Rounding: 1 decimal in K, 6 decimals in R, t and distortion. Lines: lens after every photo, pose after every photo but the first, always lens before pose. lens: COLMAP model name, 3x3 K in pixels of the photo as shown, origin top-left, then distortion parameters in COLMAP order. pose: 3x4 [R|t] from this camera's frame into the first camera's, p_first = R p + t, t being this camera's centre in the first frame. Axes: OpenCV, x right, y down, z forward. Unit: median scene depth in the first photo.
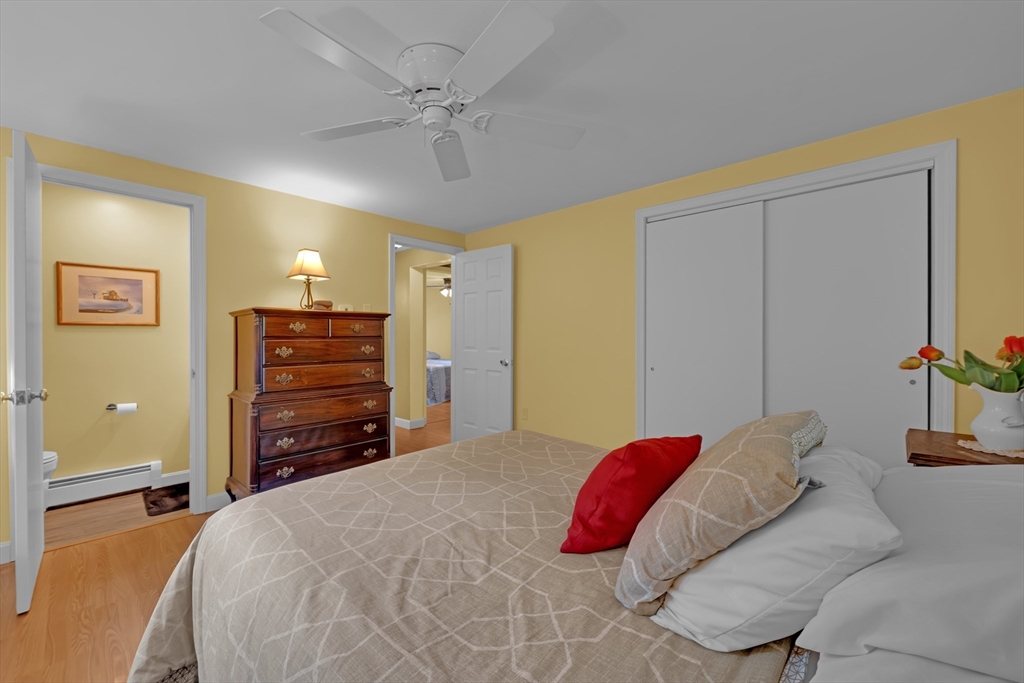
lens RADIAL K [[416.4, 0, 506.6], [0, 416.4, 340.7], [0, 0, 1]] dist [0.000196, 0.000176]
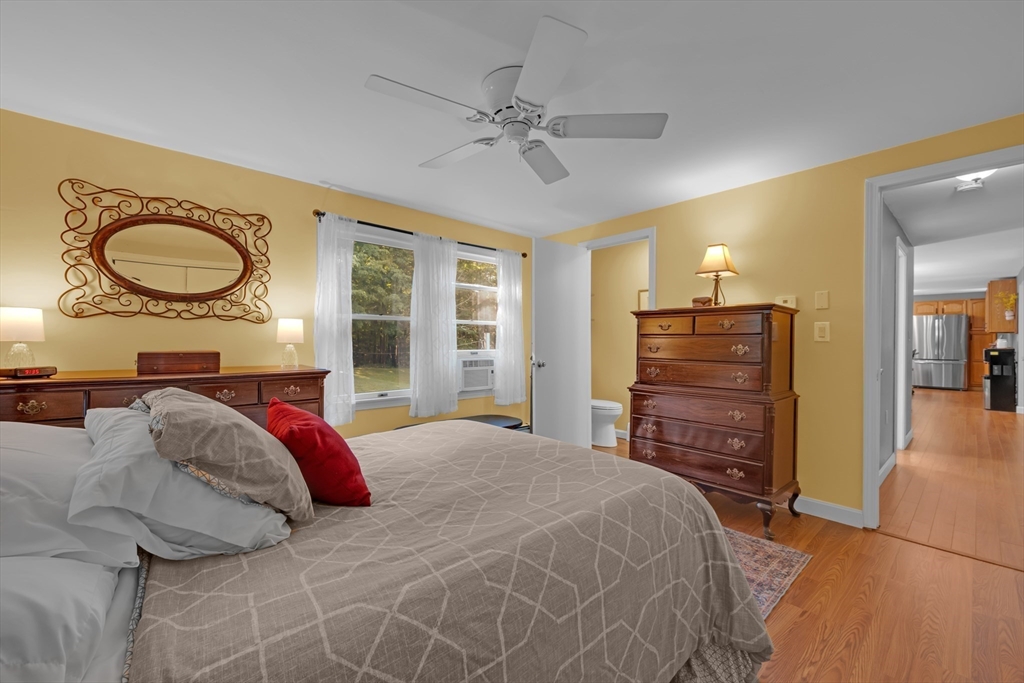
lens RADIAL K [[399.0, 0, 498.8], [0, 399.0, 341.0], [0, 0, 1]] dist [0.001499, 0.000374]
pose [[-0.117825, 0.005121, -0.993021, 0.523370], [-0.014386, 0.999873, 0.006864, 0.005627], [0.992930, 0.015094, -0.117737, 0.626304]]
